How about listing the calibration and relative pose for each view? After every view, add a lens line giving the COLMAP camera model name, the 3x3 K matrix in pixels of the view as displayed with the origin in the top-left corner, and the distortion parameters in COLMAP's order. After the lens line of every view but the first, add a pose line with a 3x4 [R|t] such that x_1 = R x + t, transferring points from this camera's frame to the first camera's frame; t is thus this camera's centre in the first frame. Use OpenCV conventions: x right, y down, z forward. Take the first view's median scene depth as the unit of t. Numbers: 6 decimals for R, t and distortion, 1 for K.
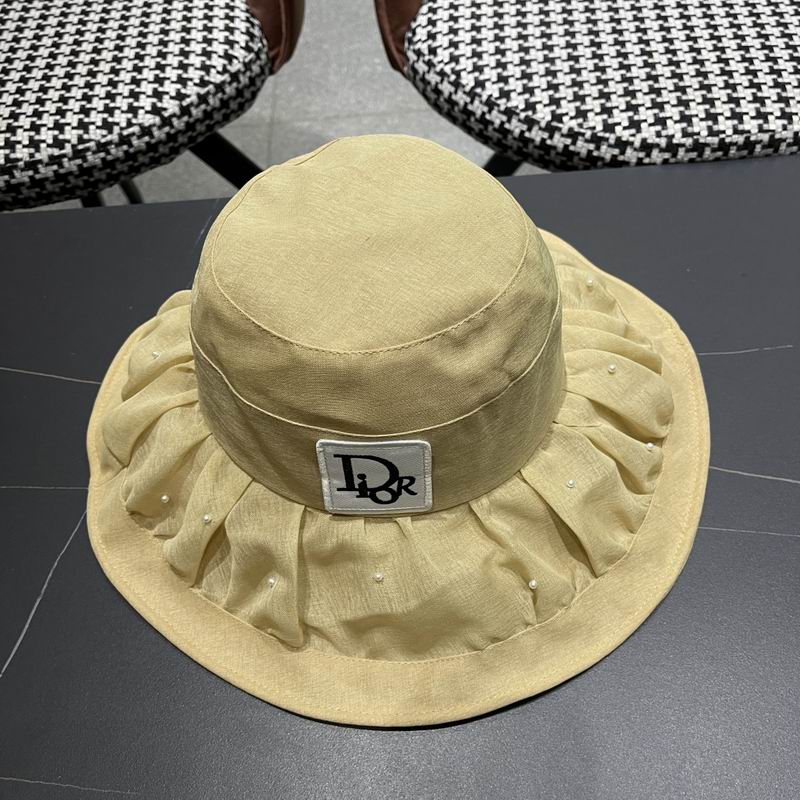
lens RADIAL K [[839.3, 0, 411.7], [0, 839.3, 406.6], [0, 0, 1]] dist [0.020489, 0.000000]
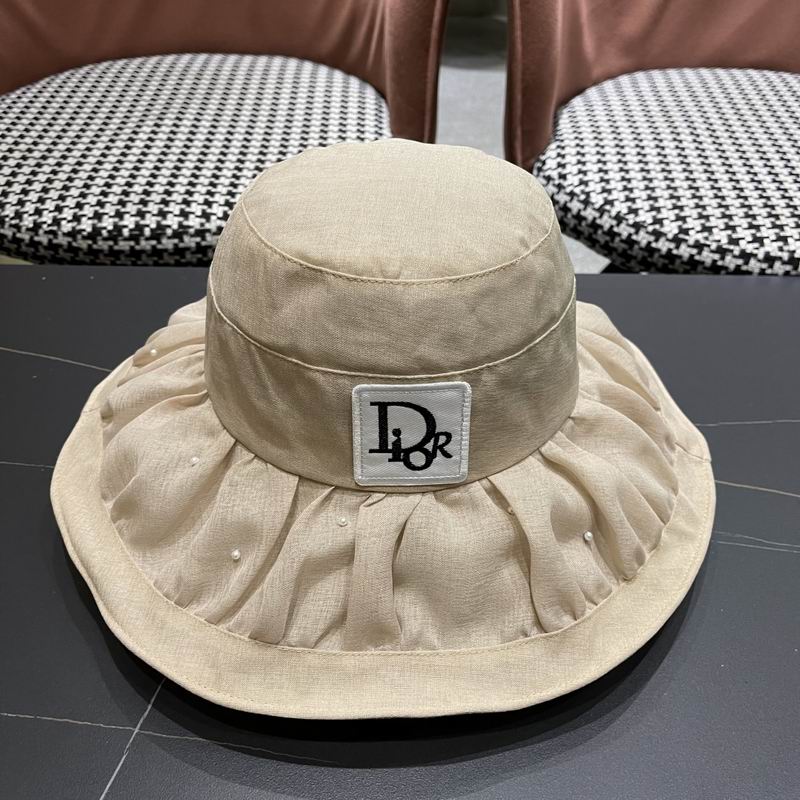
lens RADIAL K [[839.3, 0, 390.2], [0, 839.3, 401.7], [0, 0, 1]] dist [0.020489, 0.000000]
pose [[0.995785, 0.091176, -0.009953, -0.177282], [-0.090662, 0.962100, -0.257183, 0.189038], [-0.013873, 0.257001, 0.966311, -0.005301]]
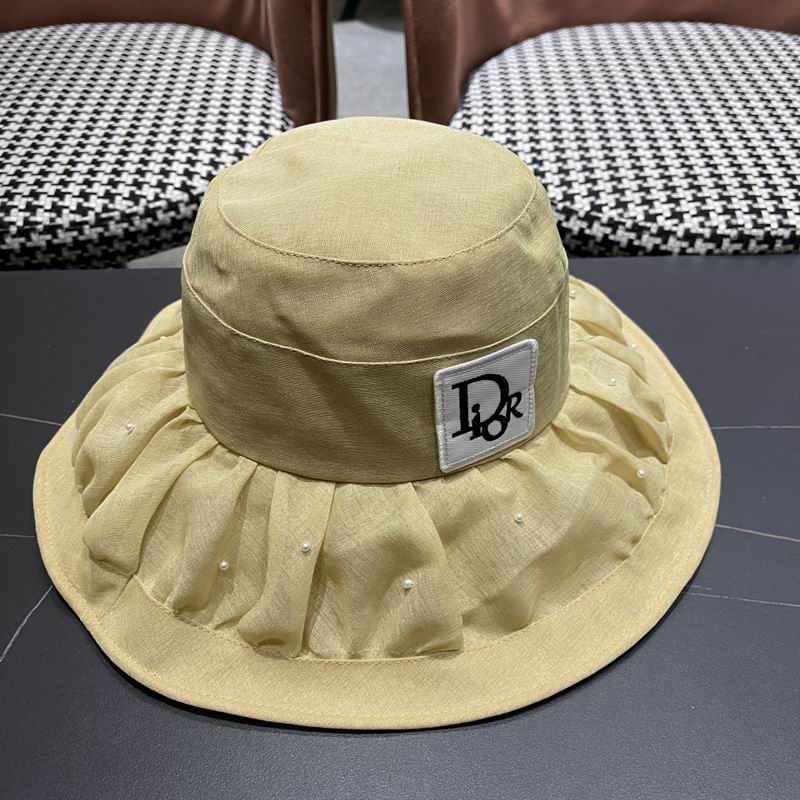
lens RADIAL K [[839.3, 0, 406.5], [0, 839.3, 405.0], [0, 0, 1]] dist [0.020489, 0.000000]
pose [[0.998667, 0.048380, 0.018000, -0.054516], [-0.043130, 0.973638, -0.223985, 0.108834], [-0.028362, 0.222910, 0.974426, 0.099484]]
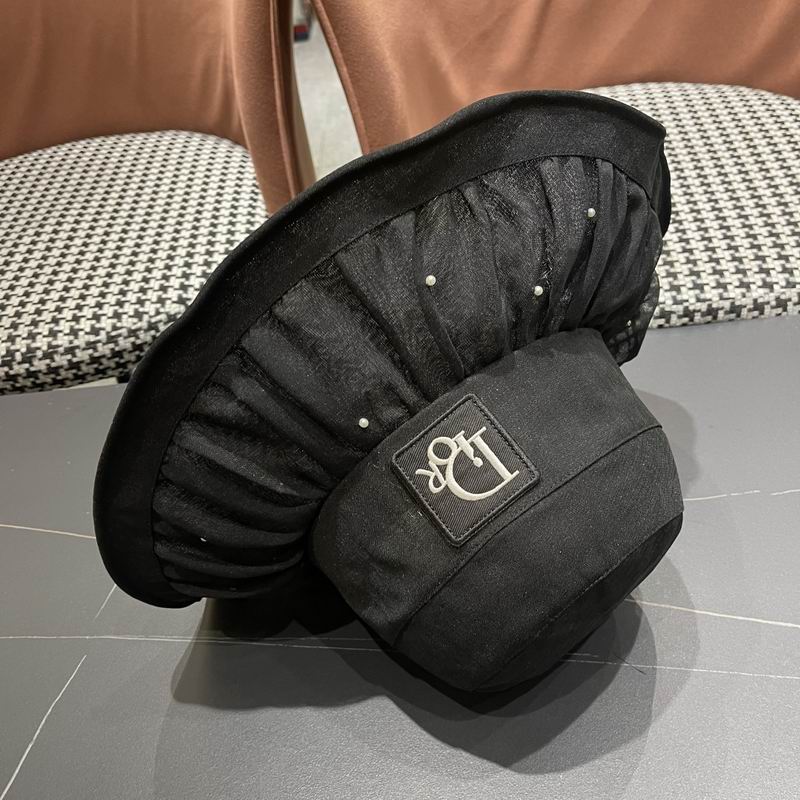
lens RADIAL K [[839.3, 0, 405.5], [0, 839.3, 408.2], [0, 0, 1]] dist [0.020489, 0.000000]
pose [[0.997719, -0.025739, -0.062406, 0.067069], [0.011856, 0.976899, -0.213372, 0.036221], [0.066456, 0.212145, 0.974976, -0.053257]]
